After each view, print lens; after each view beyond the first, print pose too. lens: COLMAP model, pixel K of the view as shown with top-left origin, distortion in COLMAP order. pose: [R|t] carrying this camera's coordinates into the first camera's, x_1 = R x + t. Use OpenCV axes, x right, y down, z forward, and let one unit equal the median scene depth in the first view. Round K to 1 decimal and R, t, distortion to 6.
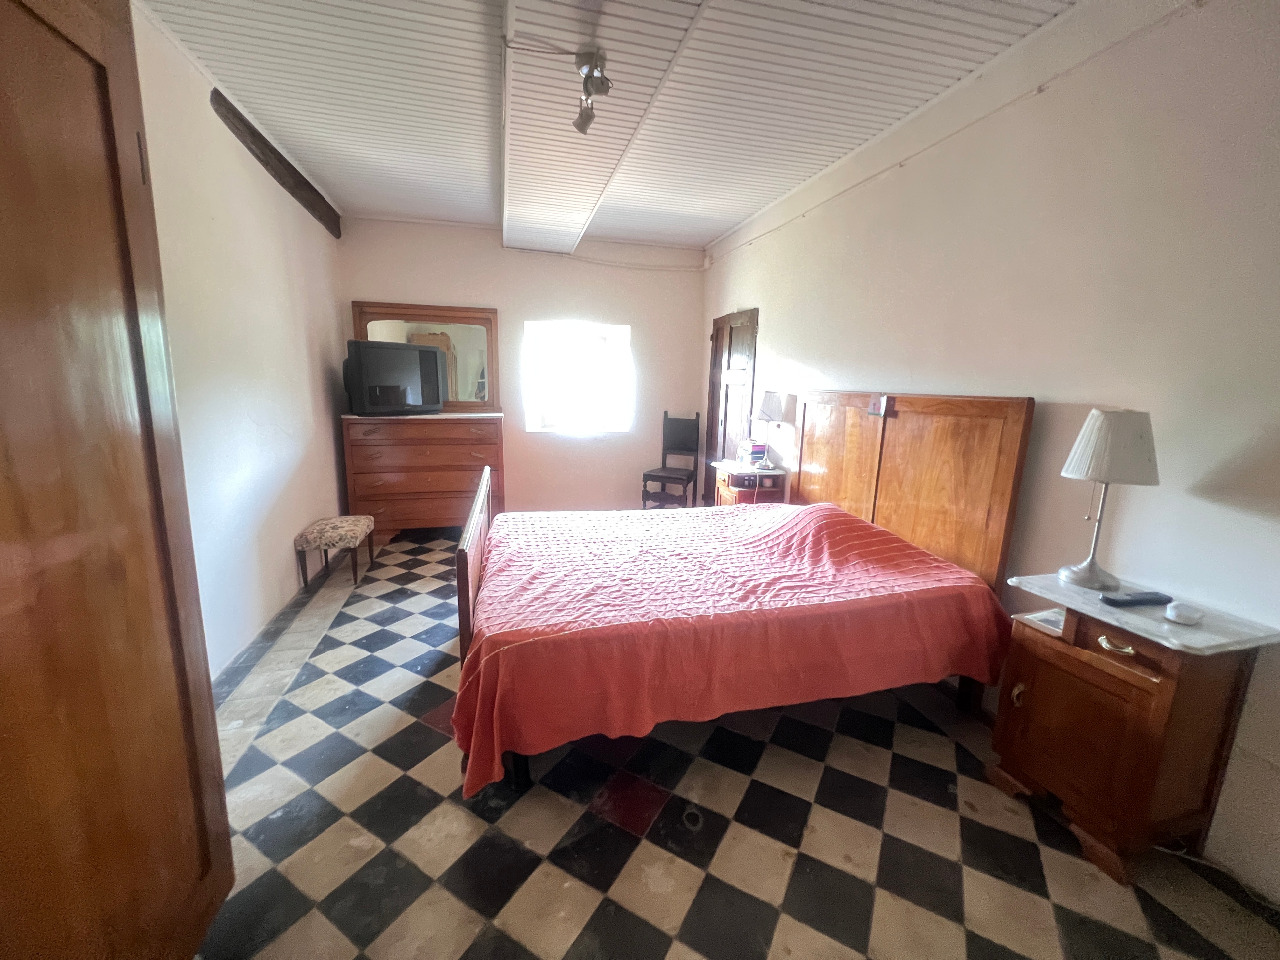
lens RADIAL K [[514.4, 0, 640.0], [0, 514.4, 480.0], [0, 0, 1]] dist [-0.002946, 0.000004]
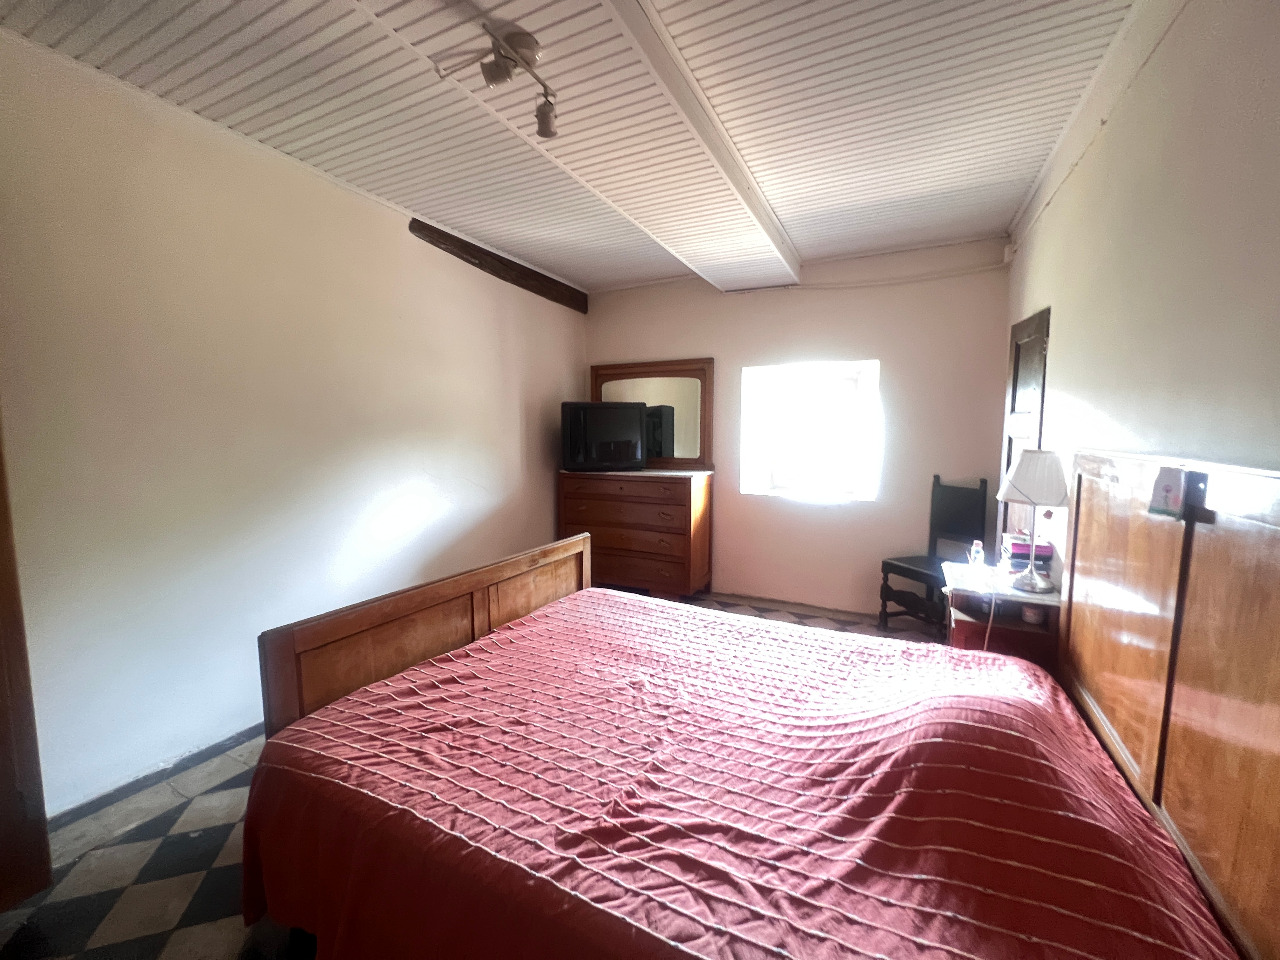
lens RADIAL K [[517.5, 0, 640.0], [0, 517.5, 480.0], [0, 0, 1]] dist [0.000005, 0.000153]
pose [[0.742885, 0.042559, -0.668065, 0.440888], [-0.107531, 0.992604, -0.056340, -0.090517], [0.660726, 0.113692, 0.741967, 0.439574]]
